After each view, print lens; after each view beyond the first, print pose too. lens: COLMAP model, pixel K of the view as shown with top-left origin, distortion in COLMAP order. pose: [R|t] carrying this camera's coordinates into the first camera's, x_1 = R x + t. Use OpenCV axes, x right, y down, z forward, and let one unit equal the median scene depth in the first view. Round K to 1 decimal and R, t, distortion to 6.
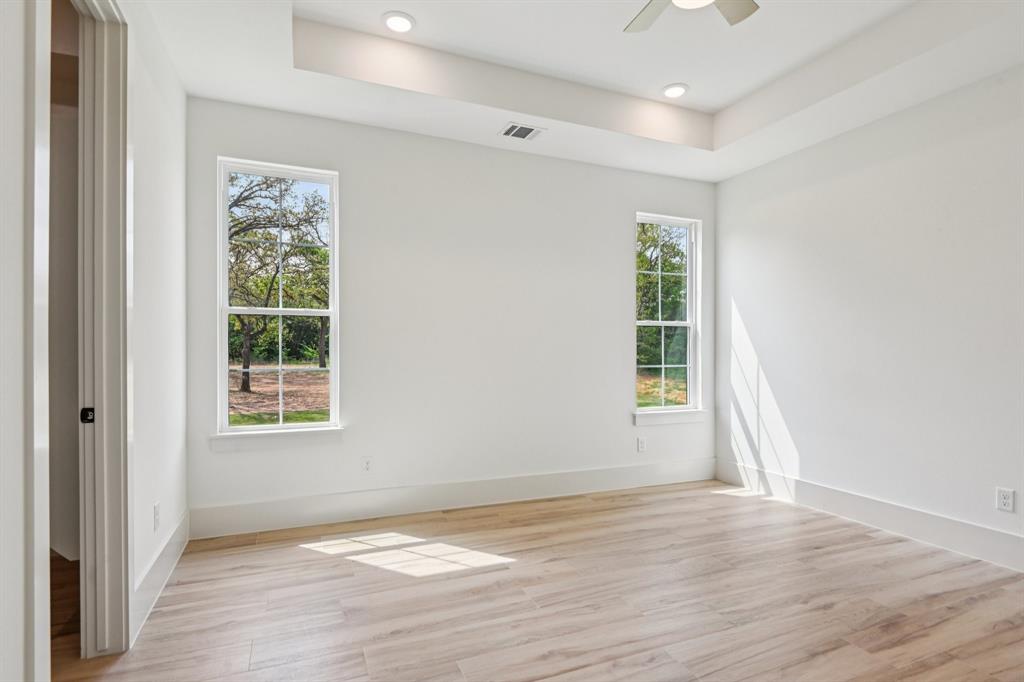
lens RADIAL K [[524.3, 0, 514.2], [0, 524.3, 353.4], [0, 0, 1]] dist [0.004419, -0.003445]
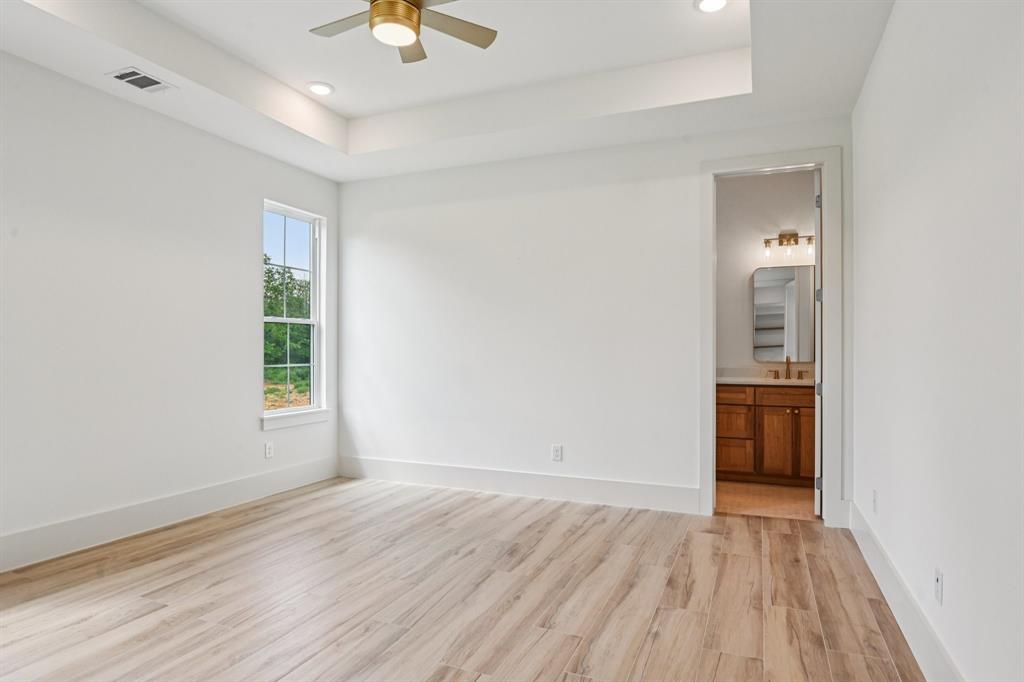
lens RADIAL K [[585.1, 0, 510.0], [0, 585.1, 349.7], [0, 0, 1]] dist [-0.001792, -0.005781]
pose [[0.721956, -0.001674, 0.691937, -0.215257], [0.005807, 0.999977, -0.003640, 0.003611], [-0.691914, 0.006645, 0.721949, -0.053202]]
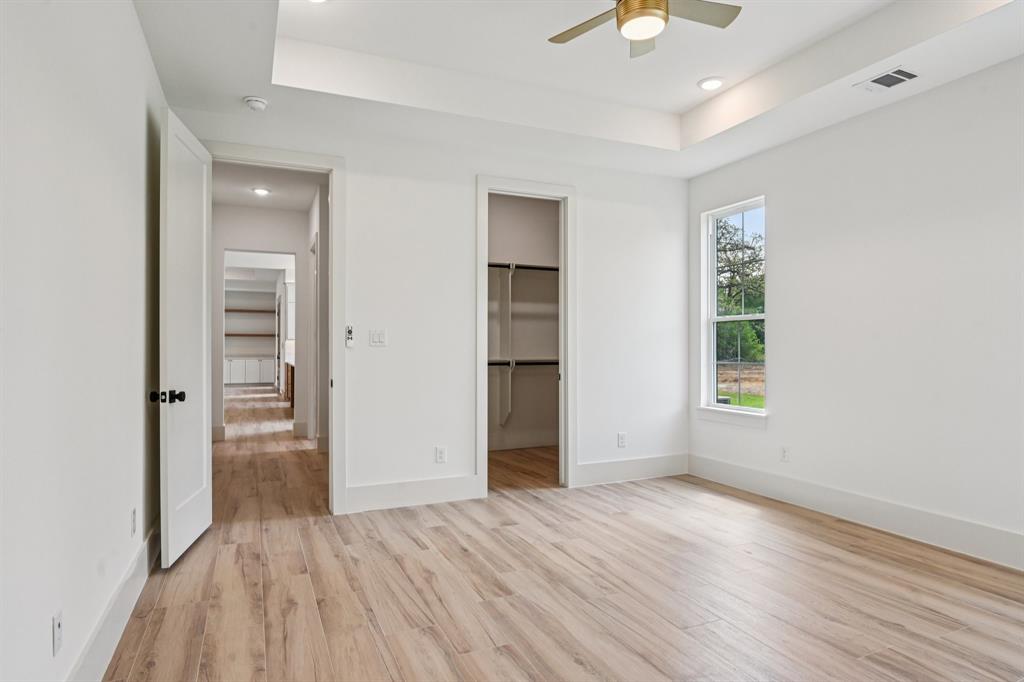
lens RADIAL K [[585.1, 0, 509.7], [0, 585.1, 343.2], [0, 0, 1]] dist [-0.001792, -0.005781]
pose [[0.006476, -0.015522, -0.999859, 0.994486], [-0.006260, 0.999859, -0.015562, 0.007849], [0.999959, 0.006360, 0.006378, 0.445545]]
